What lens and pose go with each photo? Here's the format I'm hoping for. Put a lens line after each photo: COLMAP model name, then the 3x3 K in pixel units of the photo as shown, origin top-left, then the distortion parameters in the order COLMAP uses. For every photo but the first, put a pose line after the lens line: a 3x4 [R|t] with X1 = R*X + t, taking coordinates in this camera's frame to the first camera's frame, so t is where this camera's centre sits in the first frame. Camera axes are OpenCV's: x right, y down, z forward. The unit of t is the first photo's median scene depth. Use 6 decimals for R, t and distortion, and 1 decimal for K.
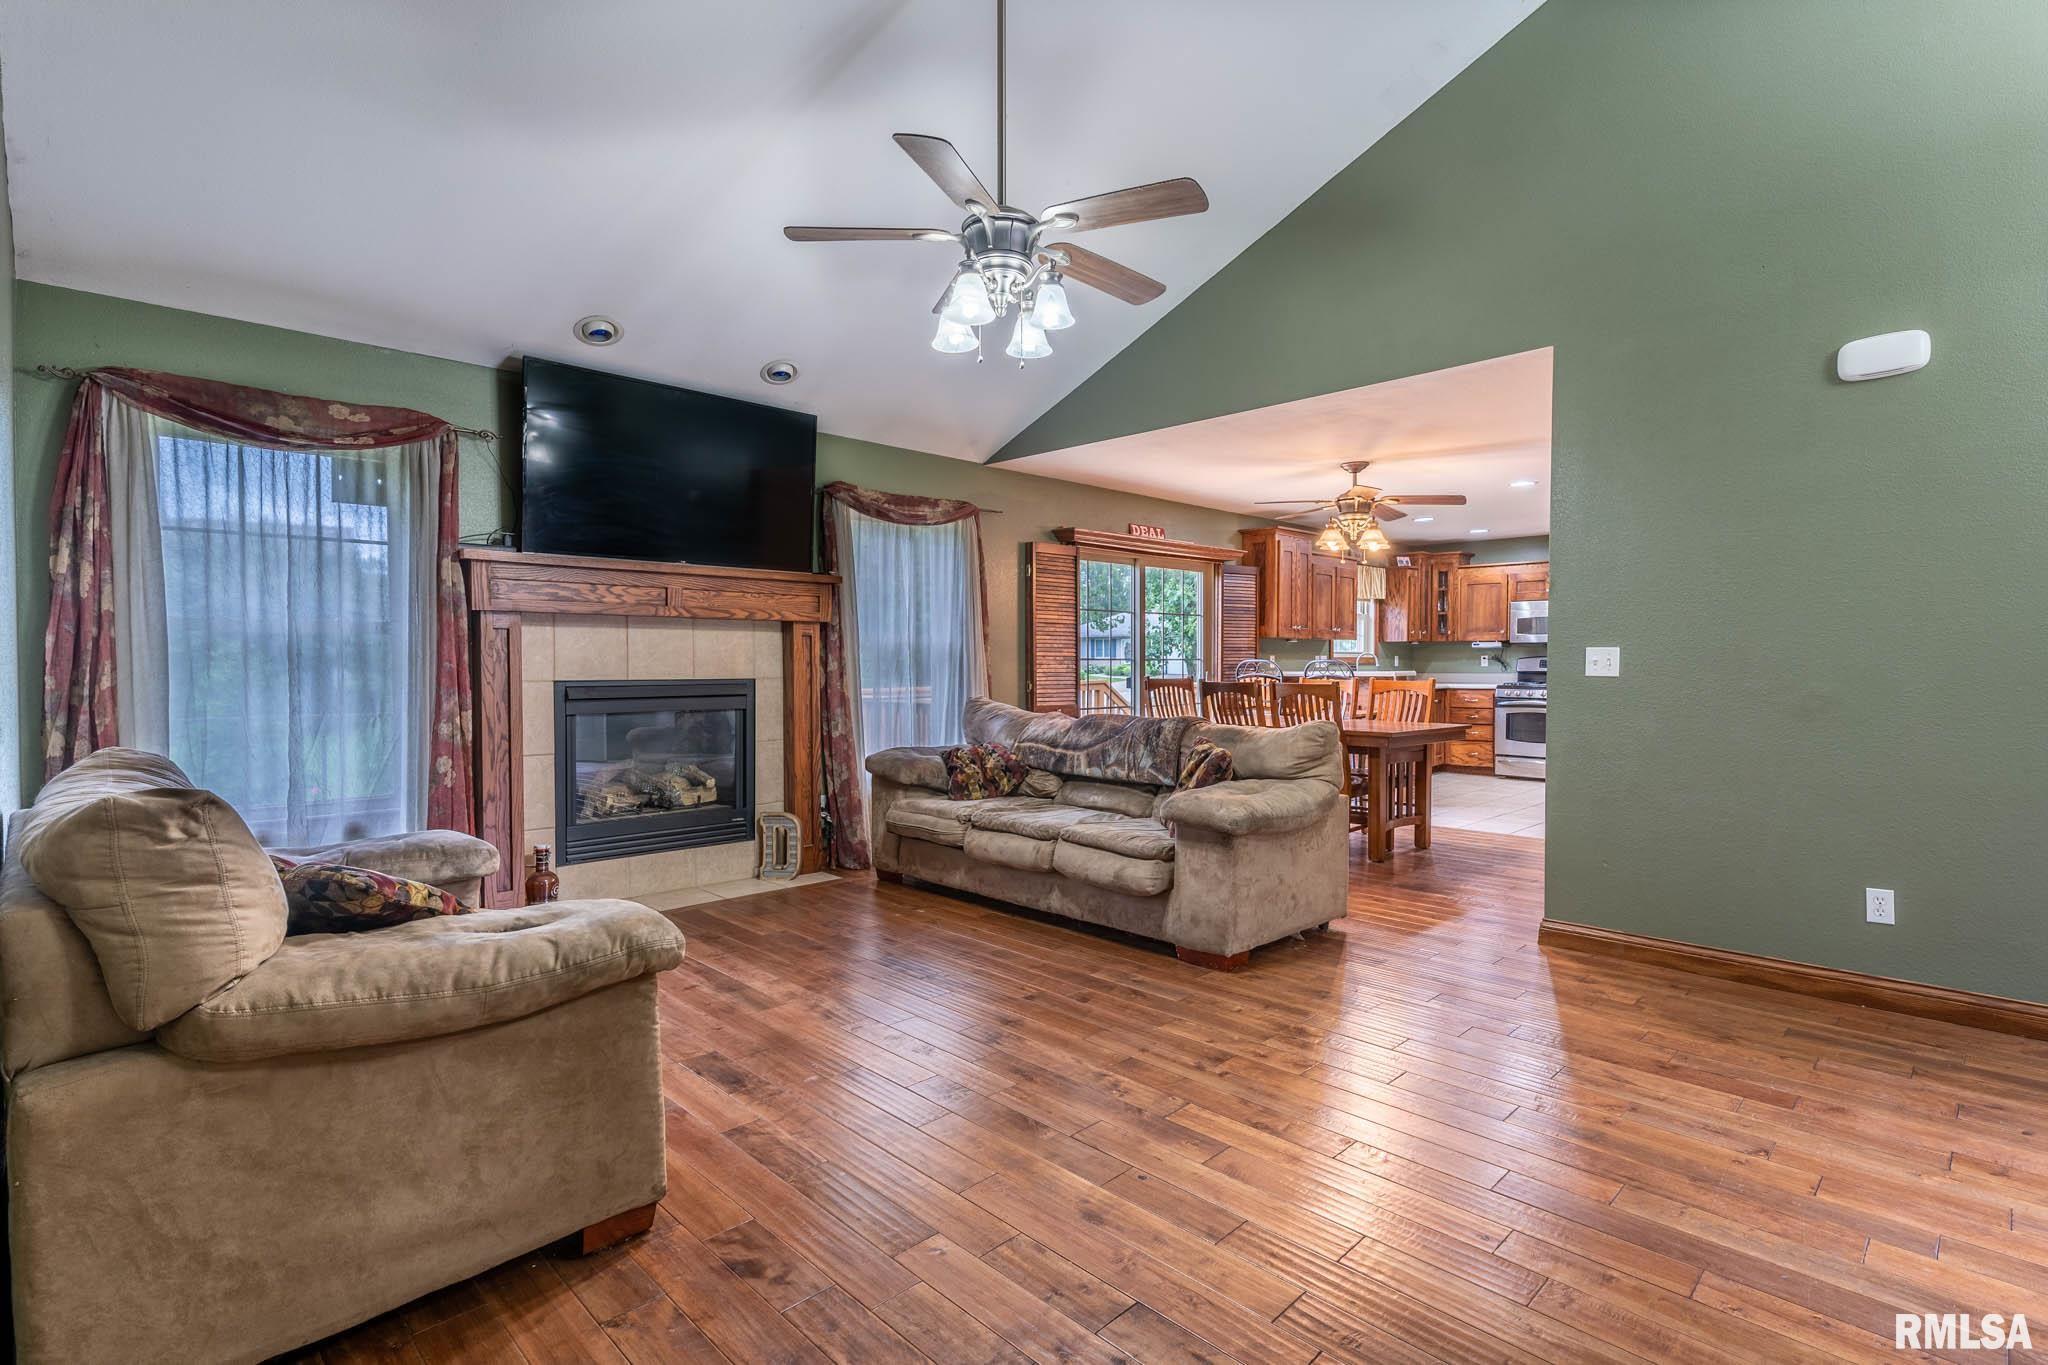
lens RADIAL K [[980.3, 0, 1025.7], [0, 980.3, 684.5], [0, 0, 1]] dist [0.004177, -0.000939]
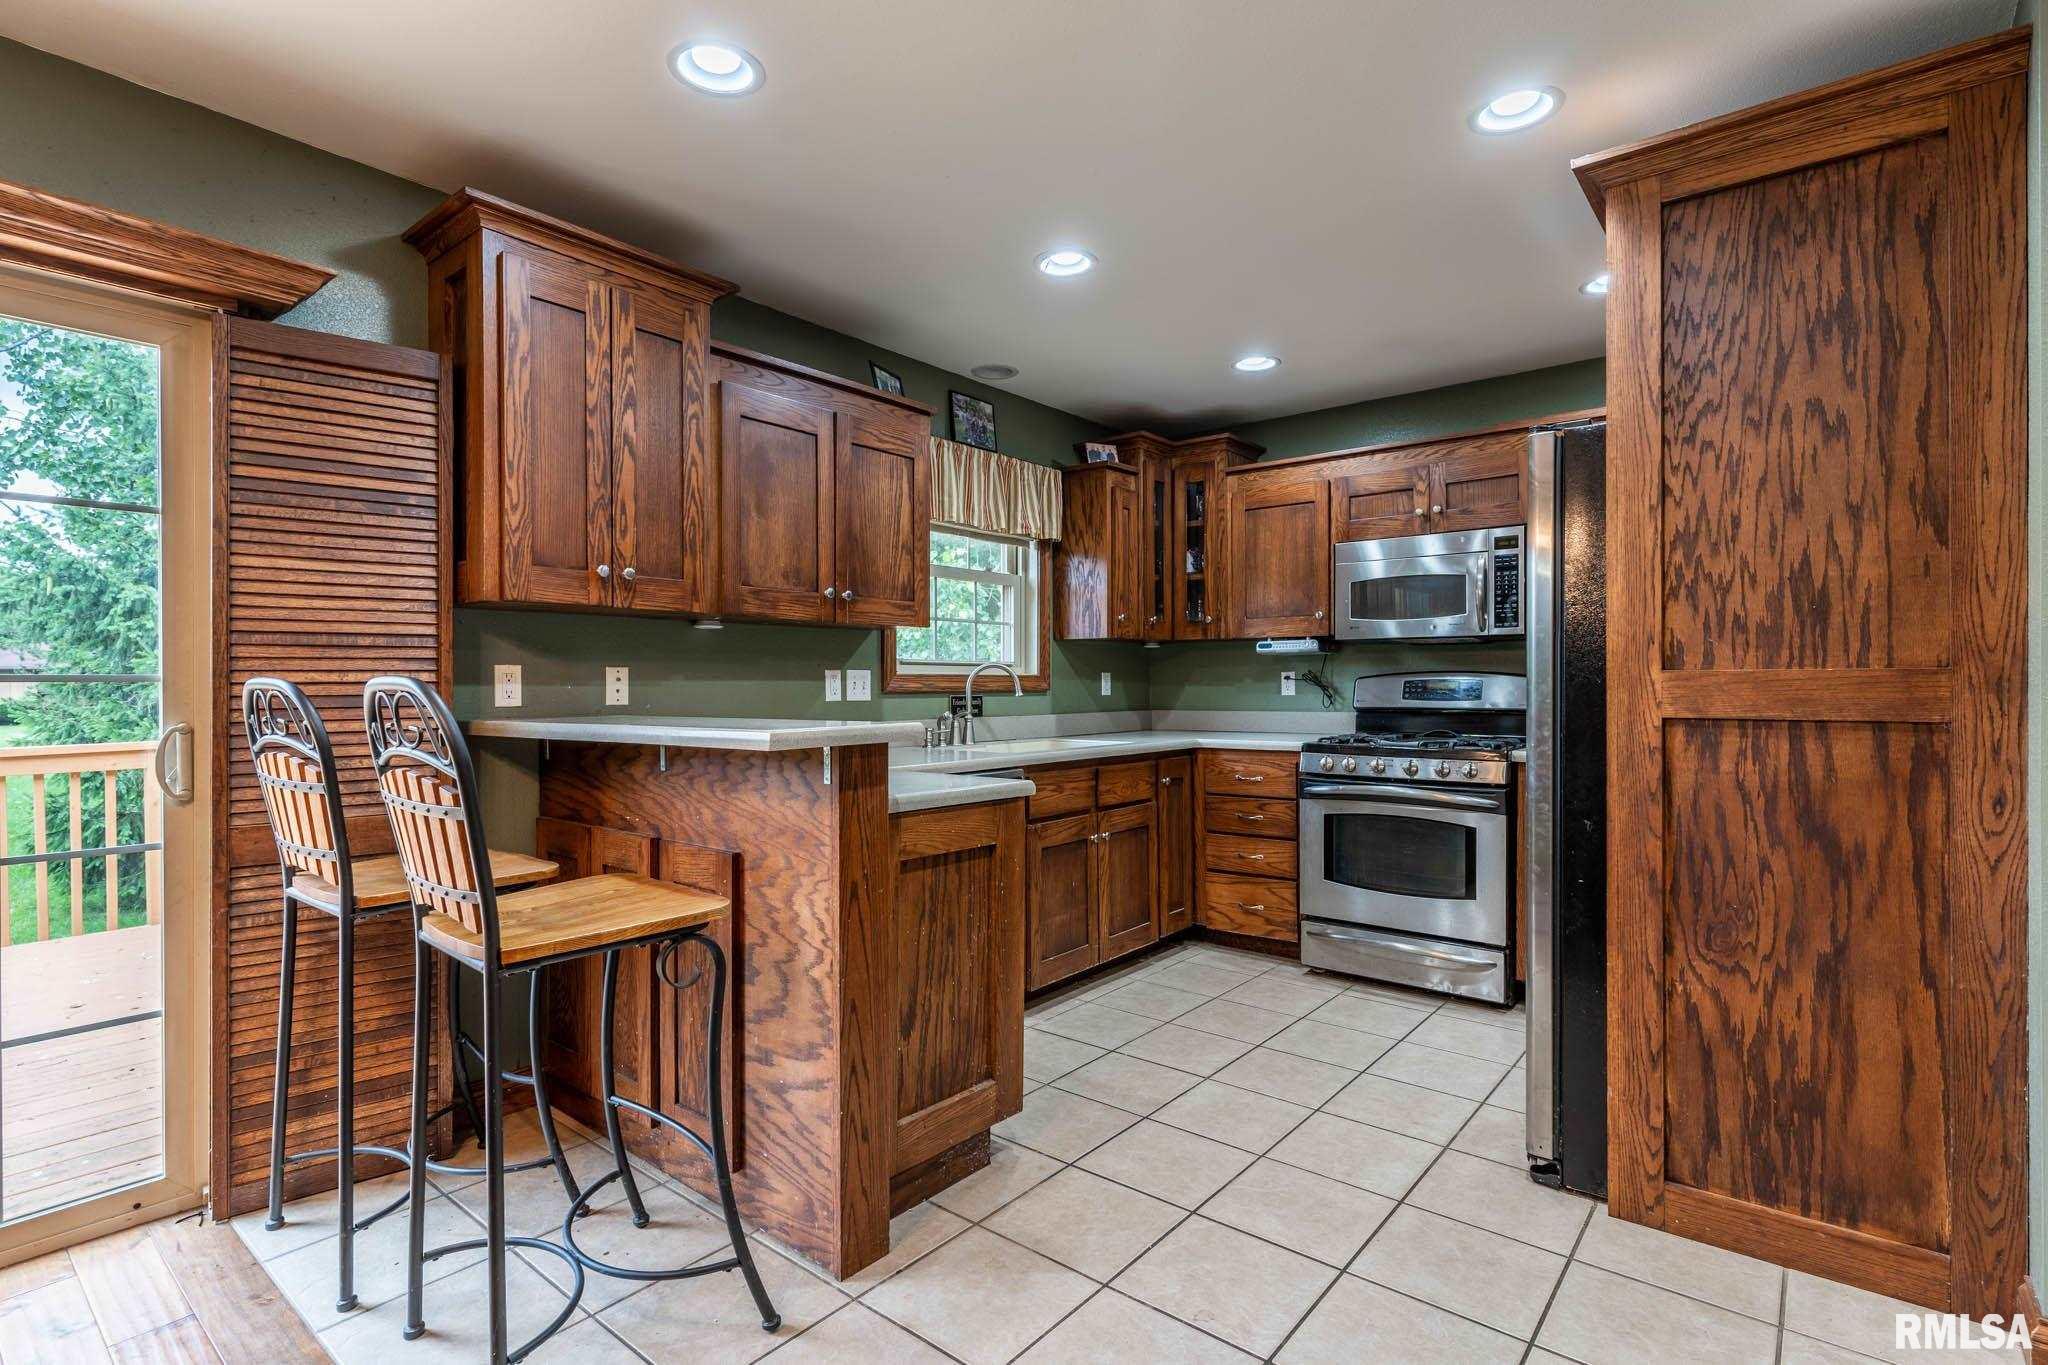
lens RADIAL K [[980.3, 0, 1025.7], [0, 980.3, 684.5], [0, 0, 1]] dist [0.004177, -0.000939]
pose [[0.994761, -0.001093, 0.102222, 0.574769], [0.003577, 0.999703, -0.024122, -0.025241], [-0.102165, 0.024361, 0.994469, 1.075413]]
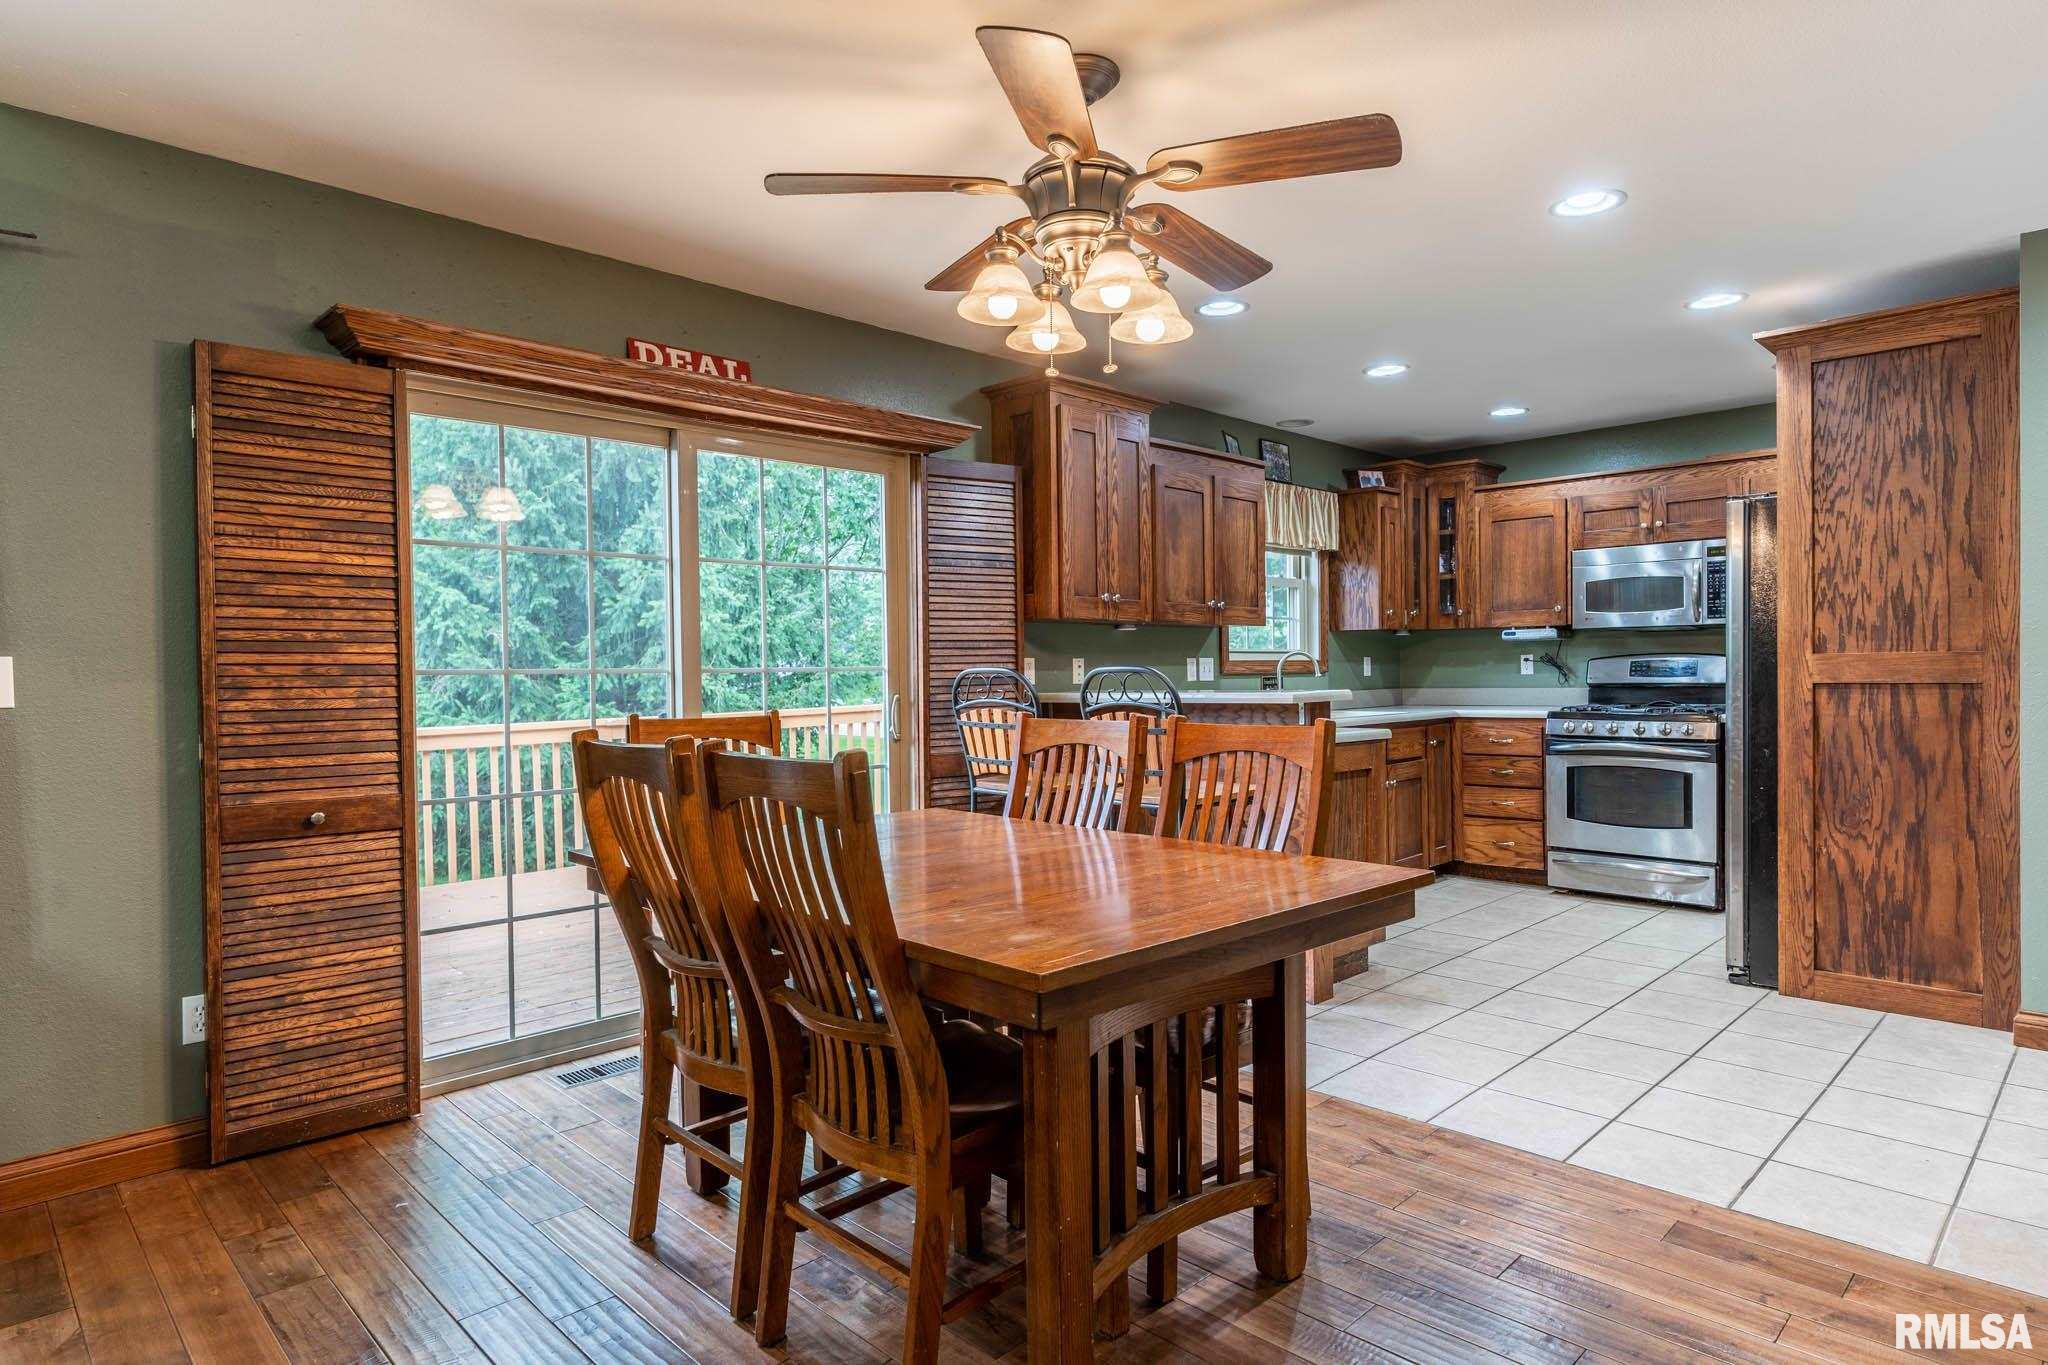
lens RADIAL K [[1138.5, 0, 1027.3], [0, 1138.5, 685.3], [0, 0, 1]] dist [0.000194, 0.001162]
pose [[0.999933, -0.011374, 0.002115, 0.365977], [0.011397, 0.999872, -0.011189, -0.016873], [-0.001987, 0.011213, 0.999935, 0.716810]]
